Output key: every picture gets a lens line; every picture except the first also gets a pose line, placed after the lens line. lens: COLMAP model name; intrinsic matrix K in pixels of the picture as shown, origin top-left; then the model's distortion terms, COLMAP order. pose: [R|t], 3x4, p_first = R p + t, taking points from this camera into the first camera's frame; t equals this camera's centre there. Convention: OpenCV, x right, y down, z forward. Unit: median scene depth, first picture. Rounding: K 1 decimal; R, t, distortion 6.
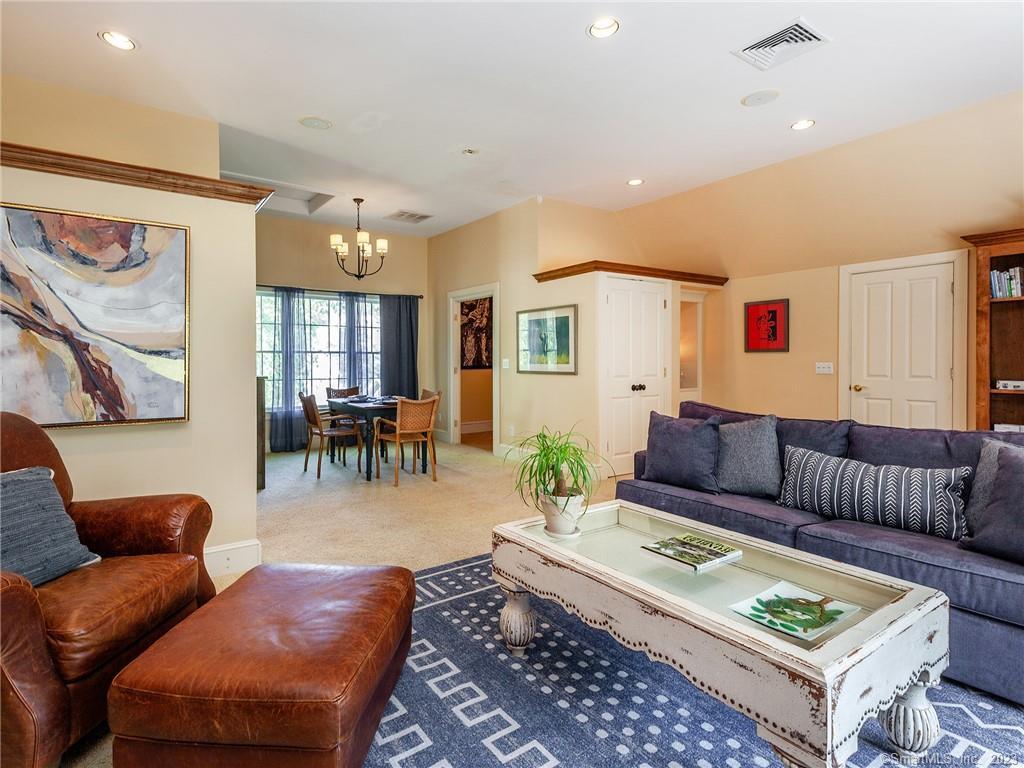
lens RADIAL K [[537.2, 0, 481.0], [0, 537.2, 361.1], [0, 0, 1]] dist [0.004910, 0.000101]
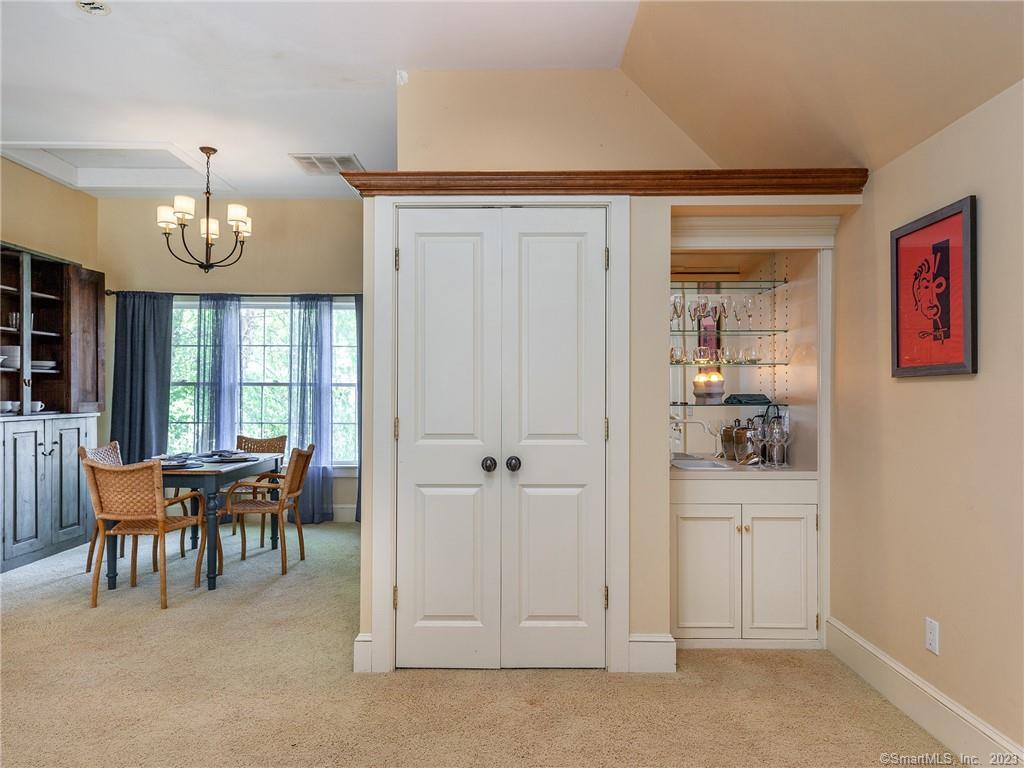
lens RADIAL K [[707.7, 0, 505.5], [0, 707.7, 396.4], [0, 0, 1]] dist [0.015697, 0.012600]
pose [[0.812830, 0.005086, -0.582479, 0.570028], [-0.005358, 0.999985, 0.001254, -0.004141], [0.582477, 0.002102, 0.812845, 0.508092]]
